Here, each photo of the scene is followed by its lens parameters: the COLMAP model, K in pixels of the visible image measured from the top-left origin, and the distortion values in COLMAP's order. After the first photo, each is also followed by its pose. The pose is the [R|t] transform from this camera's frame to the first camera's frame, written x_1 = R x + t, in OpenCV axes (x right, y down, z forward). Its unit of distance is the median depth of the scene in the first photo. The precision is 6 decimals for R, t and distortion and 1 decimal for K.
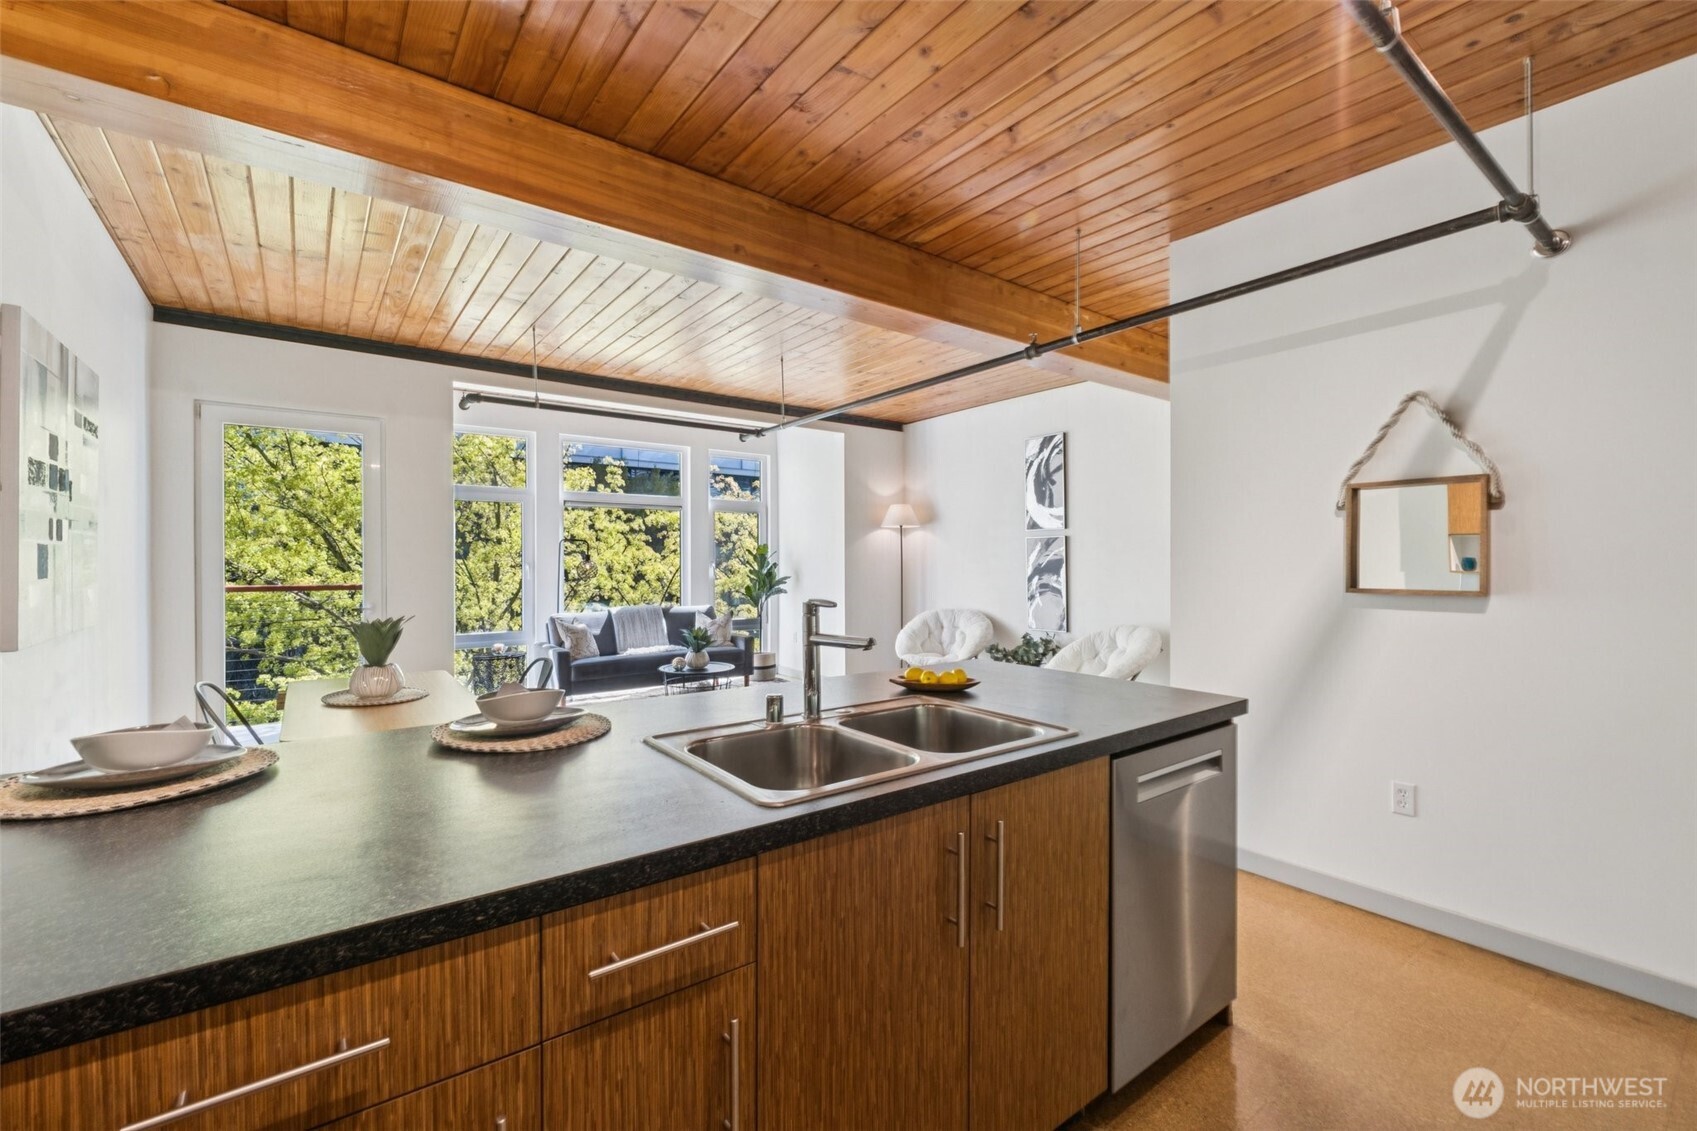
lens RADIAL K [[708.9, 0, 850.2], [0, 708.9, 556.2], [0, 0, 1]] dist [-0.010864, 0.001099]
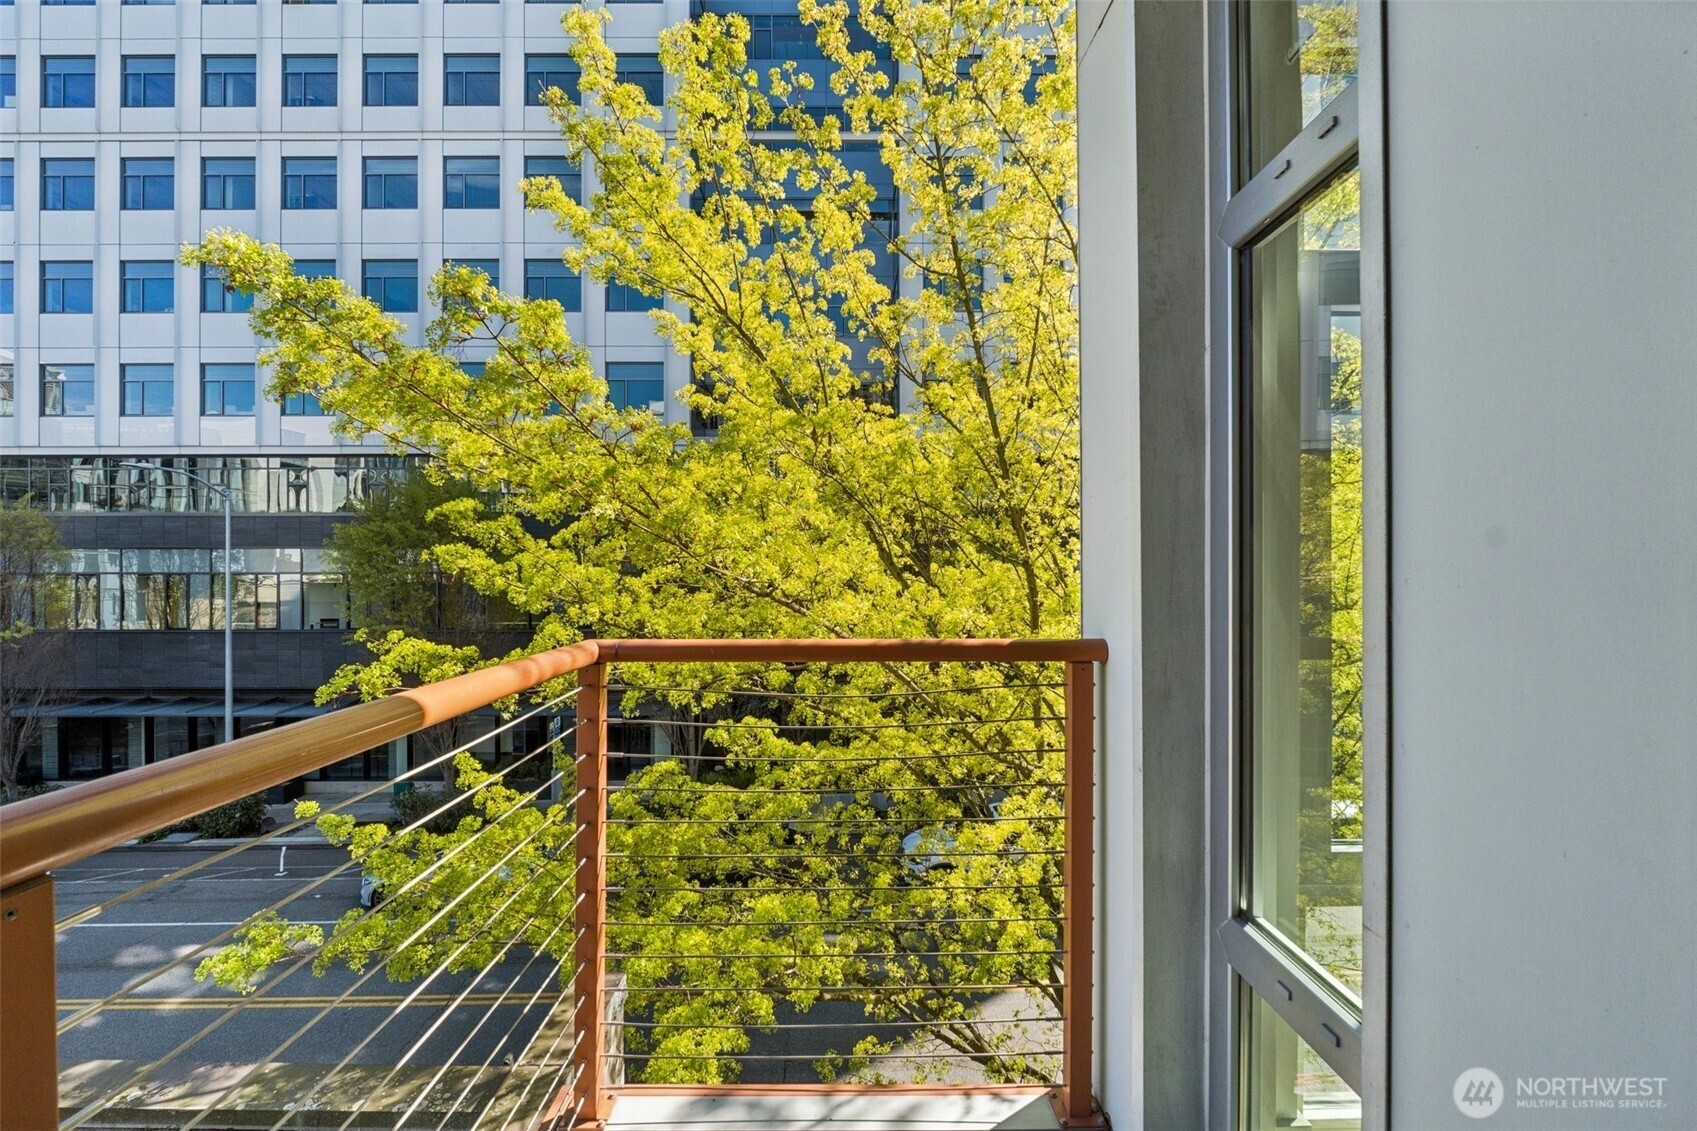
lens RADIAL K [[708.9, 0, 853.7], [0, 708.9, 563.9], [0, 0, 1]] dist [-0.010864, 0.001099]
pose [[0.803706, -0.003955, -0.595014, -0.546768], [0.002377, 0.999991, -0.003435, 0.010796], [0.595022, 0.001346, 0.803708, 0.699860]]
